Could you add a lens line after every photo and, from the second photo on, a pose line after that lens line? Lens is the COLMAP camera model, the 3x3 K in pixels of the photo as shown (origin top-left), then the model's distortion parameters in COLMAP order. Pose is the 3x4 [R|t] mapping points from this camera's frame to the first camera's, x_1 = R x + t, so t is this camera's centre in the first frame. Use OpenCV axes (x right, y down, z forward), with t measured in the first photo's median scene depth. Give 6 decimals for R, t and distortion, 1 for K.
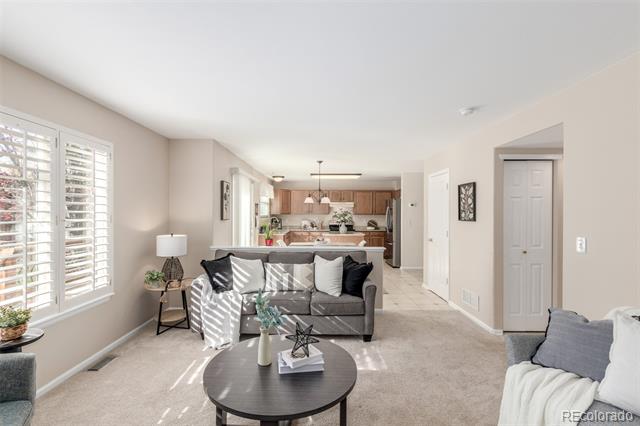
lens RADIAL K [[290.1, 0, 316.4], [0, 290.1, 214.0], [0, 0, 1]] dist [0.001136, 0.000022]
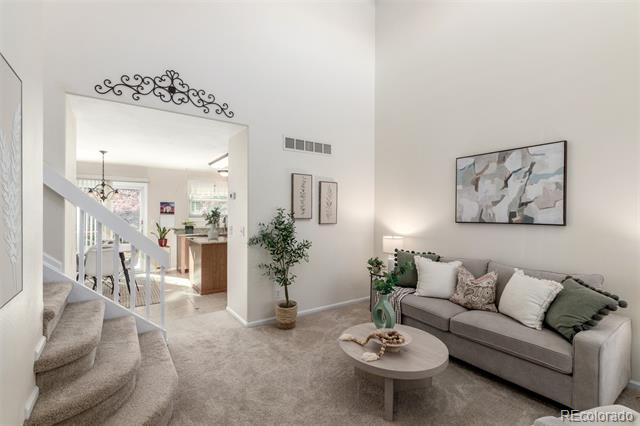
lens RADIAL K [[290.1, 0, 316.4], [0, 290.1, 214.0], [0, 0, 1]] dist [0.001136, 0.000022]
pose [[0.562992, 0.005289, -0.826445, 0.683946], [-0.003587, 0.999986, 0.003956, -0.000858], [0.826455, 0.000737, 0.563003, 0.652853]]
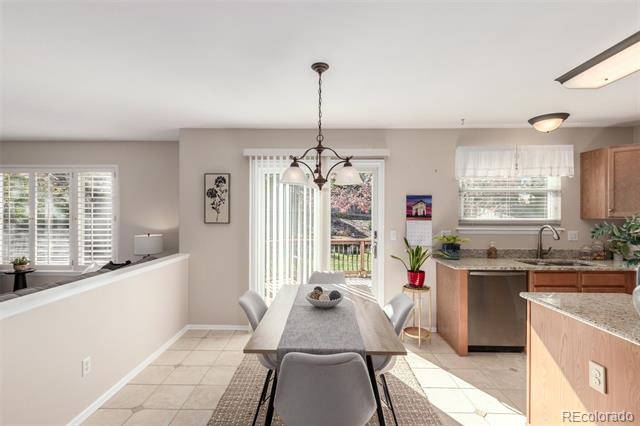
lens RADIAL K [[299.9, 0, 315.5], [0, 299.9, 213.7], [0, 0, 1]] dist [0.001259, -0.000458]
pose [[-0.022686, 0.000027, -0.999743, 0.237019], [-0.005828, 0.999983, 0.000159, -0.002346], [0.999726, 0.005830, -0.022685, 0.631159]]
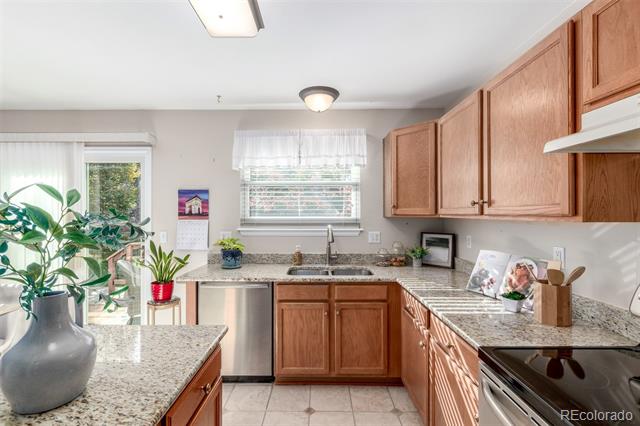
lens RADIAL K [[290.1, 0, 316.4], [0, 290.1, 214.0], [0, 0, 1]] dist [0.001136, 0.000022]
pose [[-0.005879, -0.000463, -0.999983, 0.158709], [-0.003388, 0.999994, -0.000443, -0.000788], [0.999977, 0.003385, -0.005881, 0.892155]]
